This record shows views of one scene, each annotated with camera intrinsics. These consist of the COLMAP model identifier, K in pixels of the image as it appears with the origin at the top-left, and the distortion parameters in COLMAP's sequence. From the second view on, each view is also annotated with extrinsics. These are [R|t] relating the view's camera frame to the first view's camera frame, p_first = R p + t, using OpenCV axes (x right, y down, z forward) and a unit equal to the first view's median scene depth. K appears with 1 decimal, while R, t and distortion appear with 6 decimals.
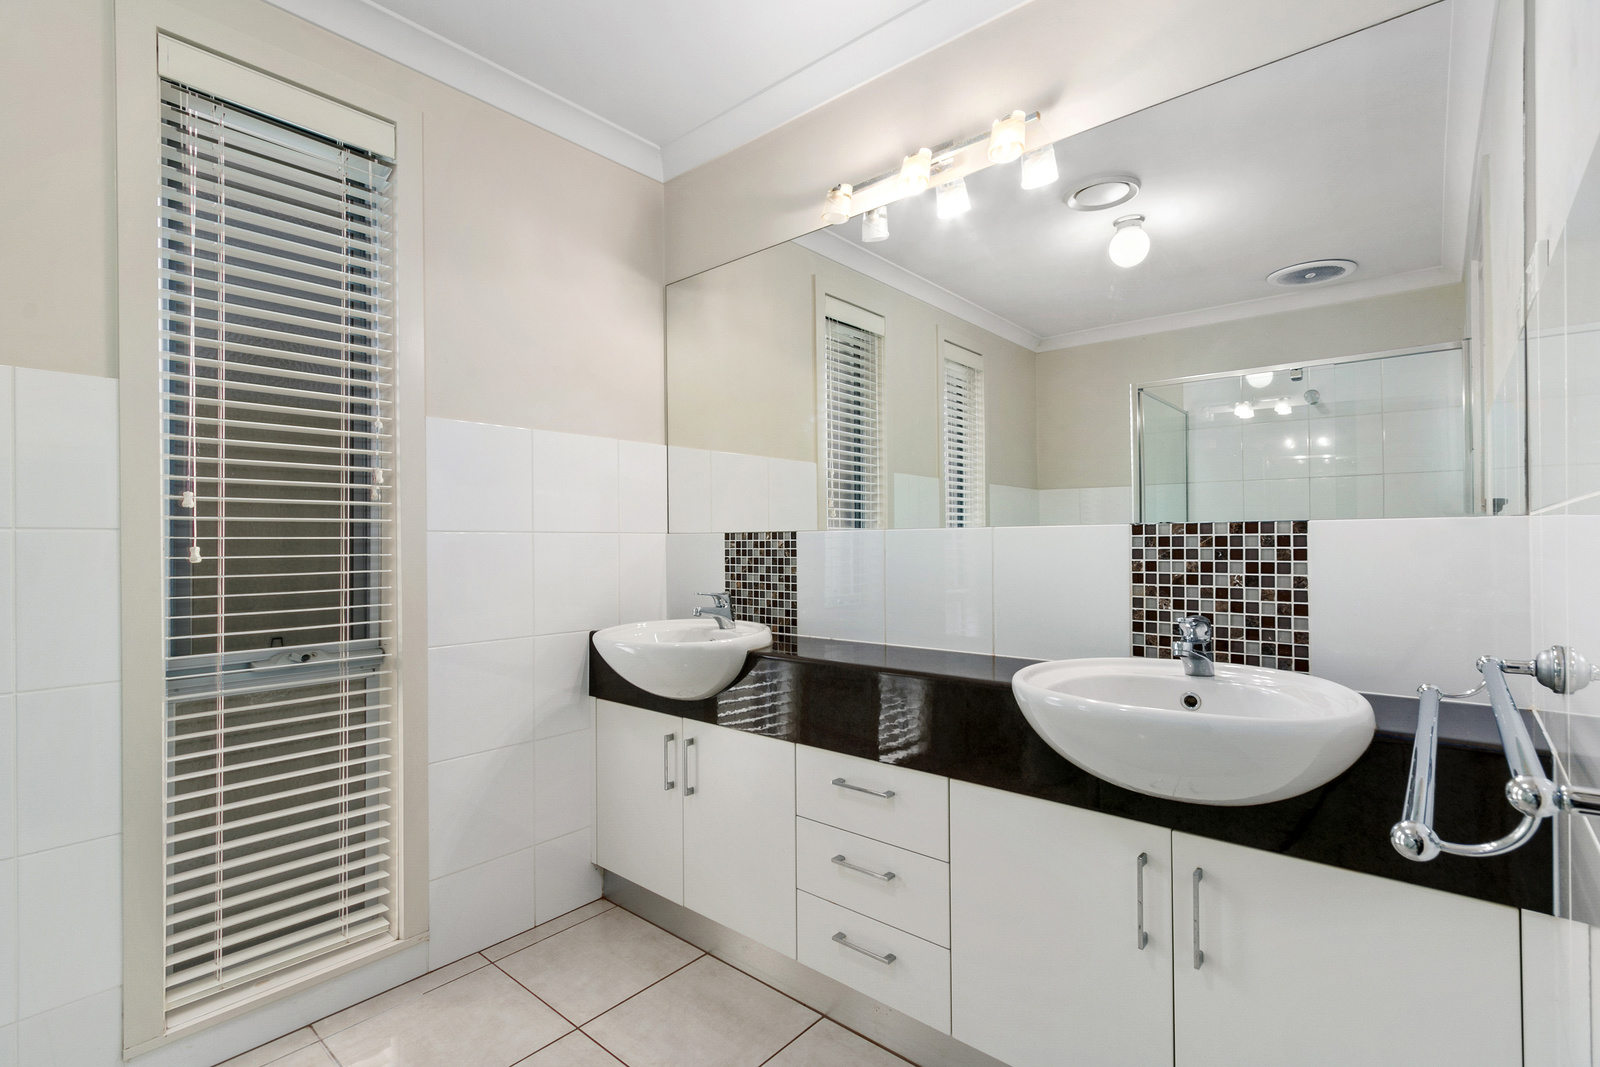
lens RADIAL K [[740.1, 0, 784.7], [0, 740.1, 545.3], [0, 0, 1]] dist [0.011604, -0.003776]
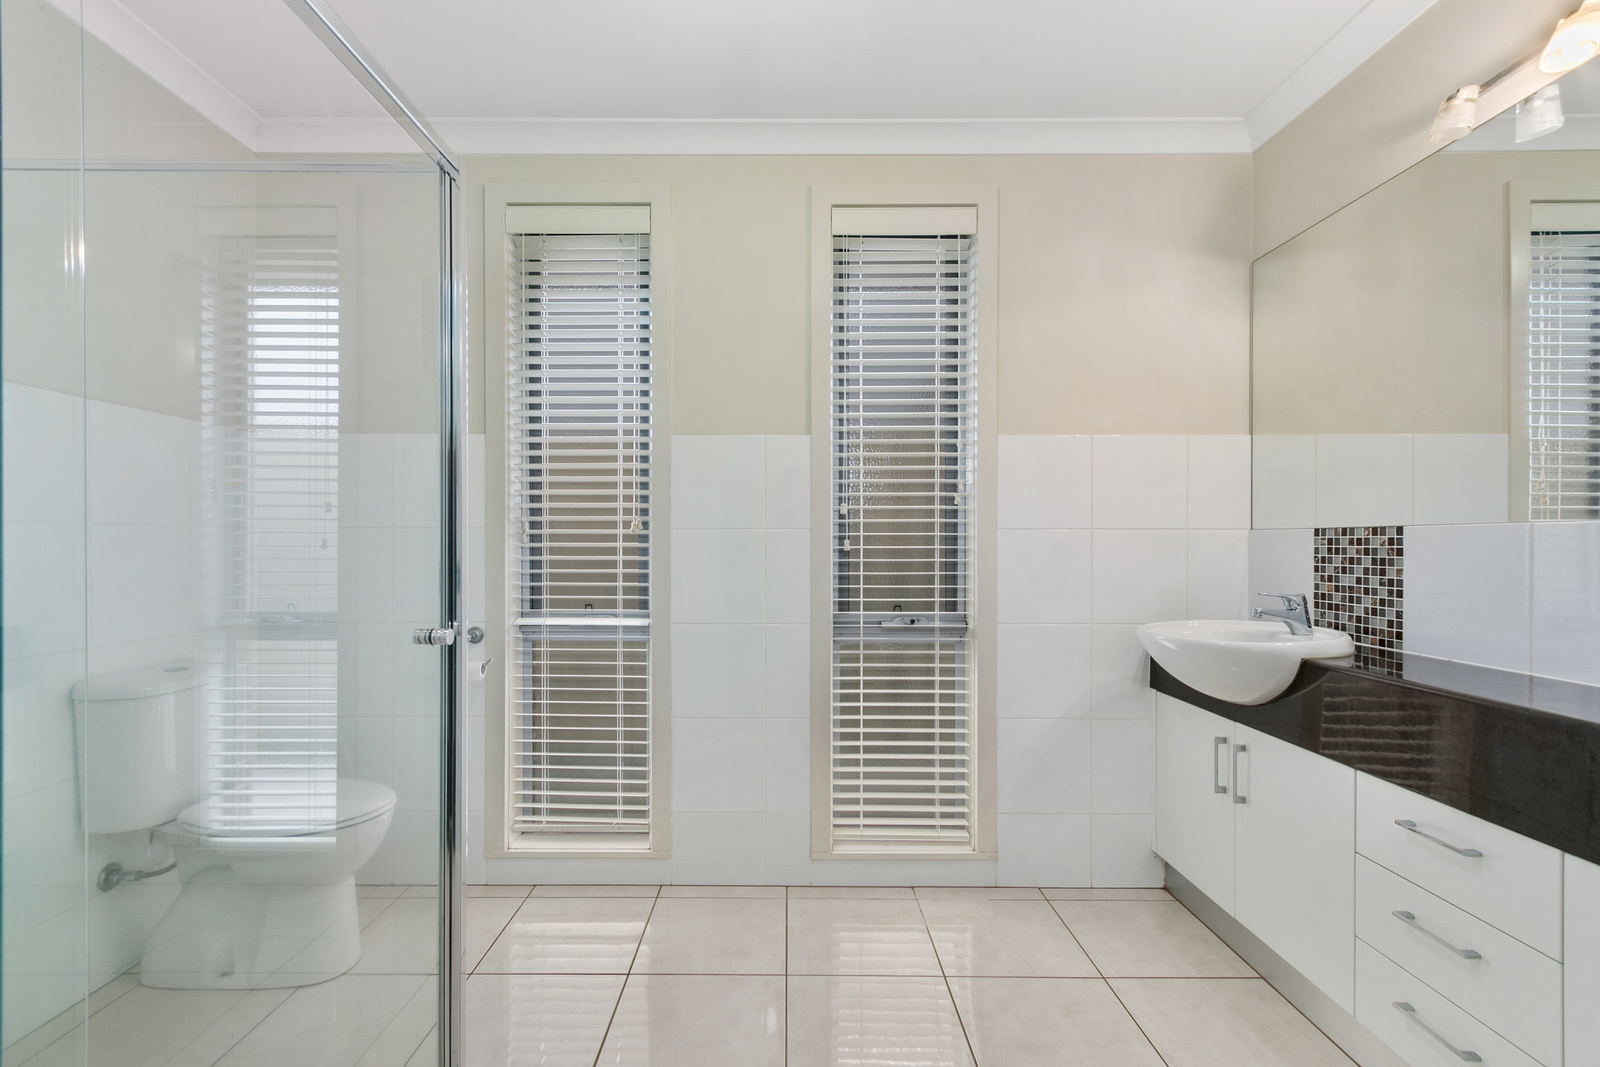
lens RADIAL K [[740.1, 0, 784.7], [0, 740.1, 554.2], [0, 0, 1]] dist [0.011604, -0.003776]
pose [[0.660855, 0.020444, -0.750235, 0.193584], [-0.008054, 0.999765, 0.020149, 0.001519], [0.750470, -0.007273, 0.660865, -0.069882]]
